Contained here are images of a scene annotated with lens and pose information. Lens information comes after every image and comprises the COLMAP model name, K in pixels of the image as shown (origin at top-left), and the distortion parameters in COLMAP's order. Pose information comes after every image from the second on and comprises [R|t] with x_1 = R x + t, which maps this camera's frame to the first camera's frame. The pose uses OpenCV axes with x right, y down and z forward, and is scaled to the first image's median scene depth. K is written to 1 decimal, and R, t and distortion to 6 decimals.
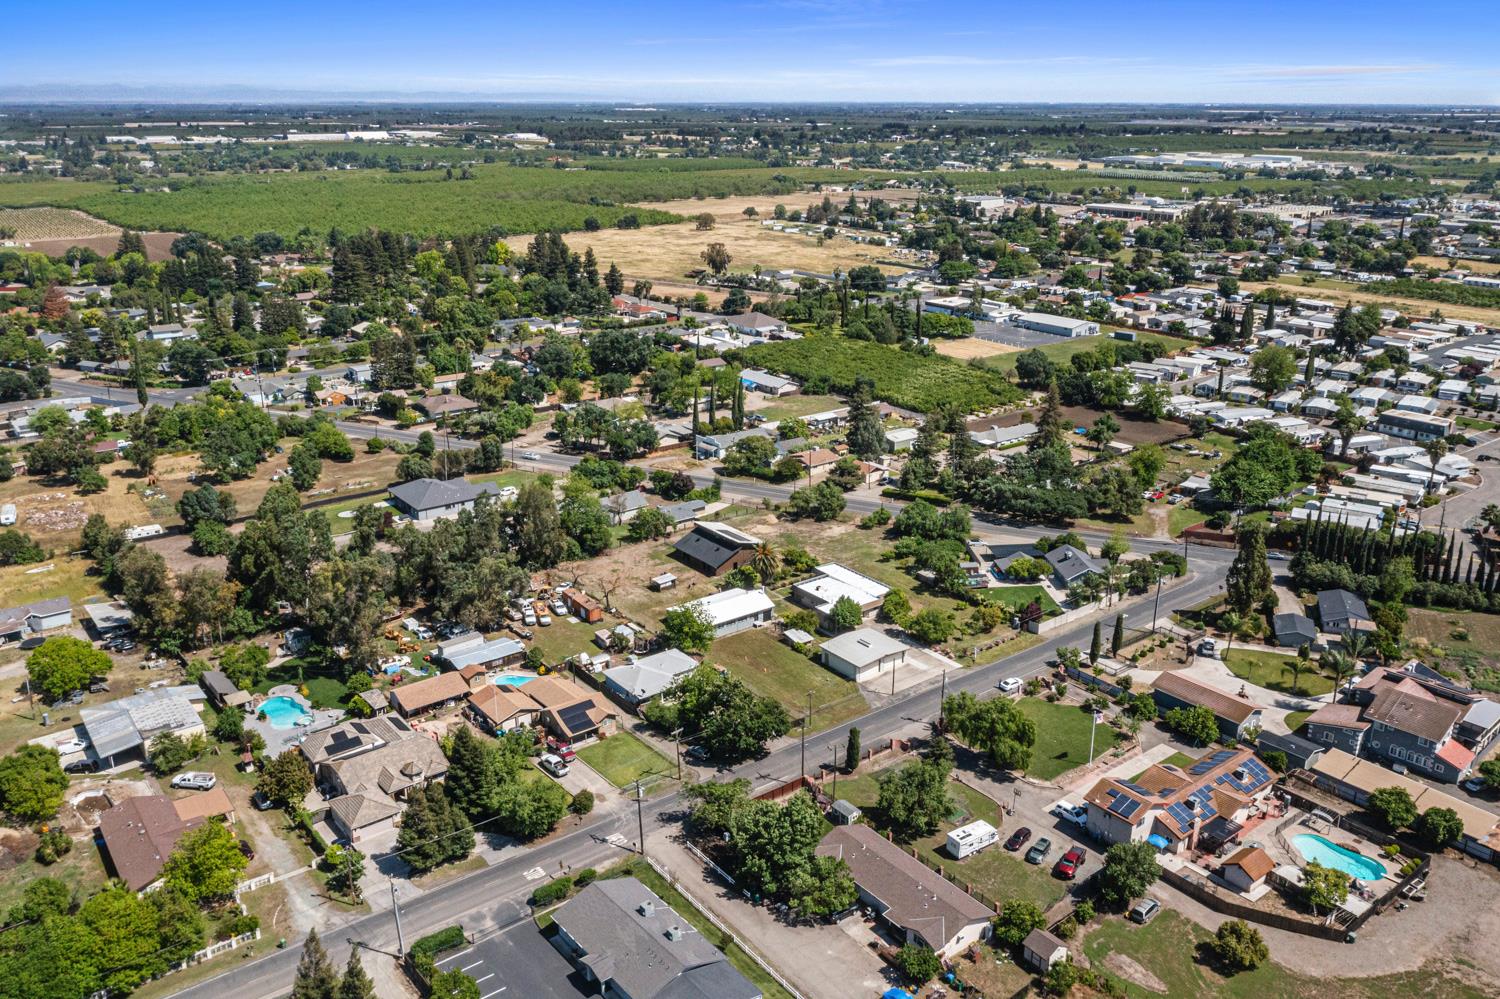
lens RADIAL K [[1179.9, 0, 757.2], [0, 1179.9, 500.3], [0, 0, 1]] dist [-0.005915, 0.001476]
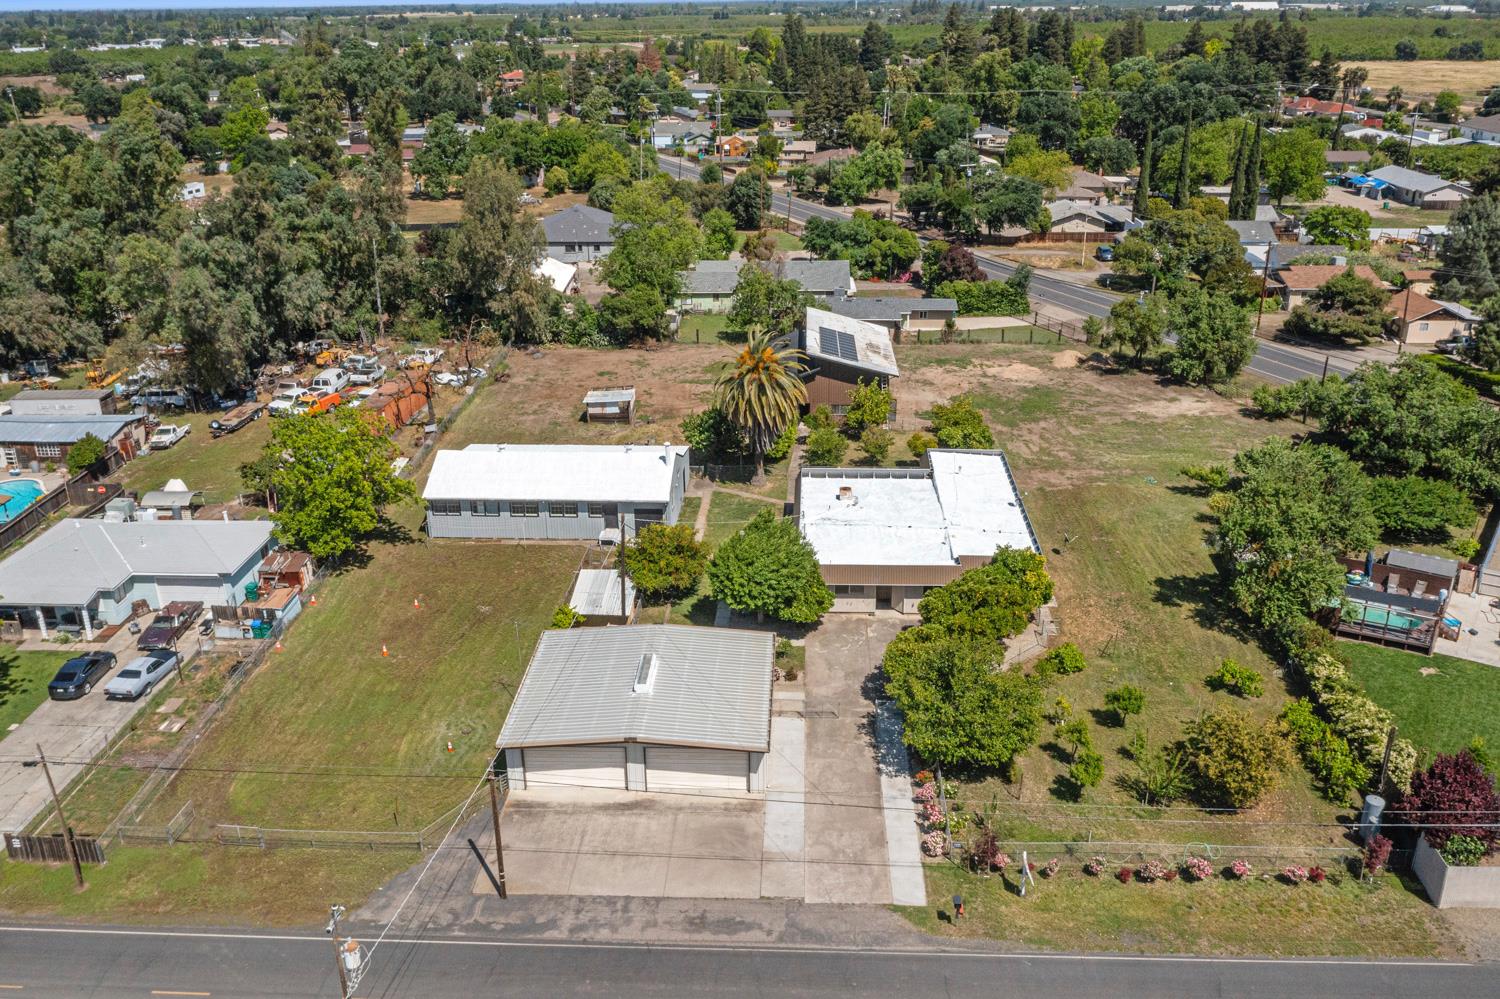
lens RADIAL K [[1219.2, 0, 757.9], [0, 1219.2, 493.7], [0, 0, 1]] dist [-0.007570, 0.000760]
pose [[0.764672, 0.234514, -0.600234, 0.252459], [-0.197357, 0.971900, 0.128301, 0.035619], [0.613456, 0.020352, 0.789467, 0.730697]]
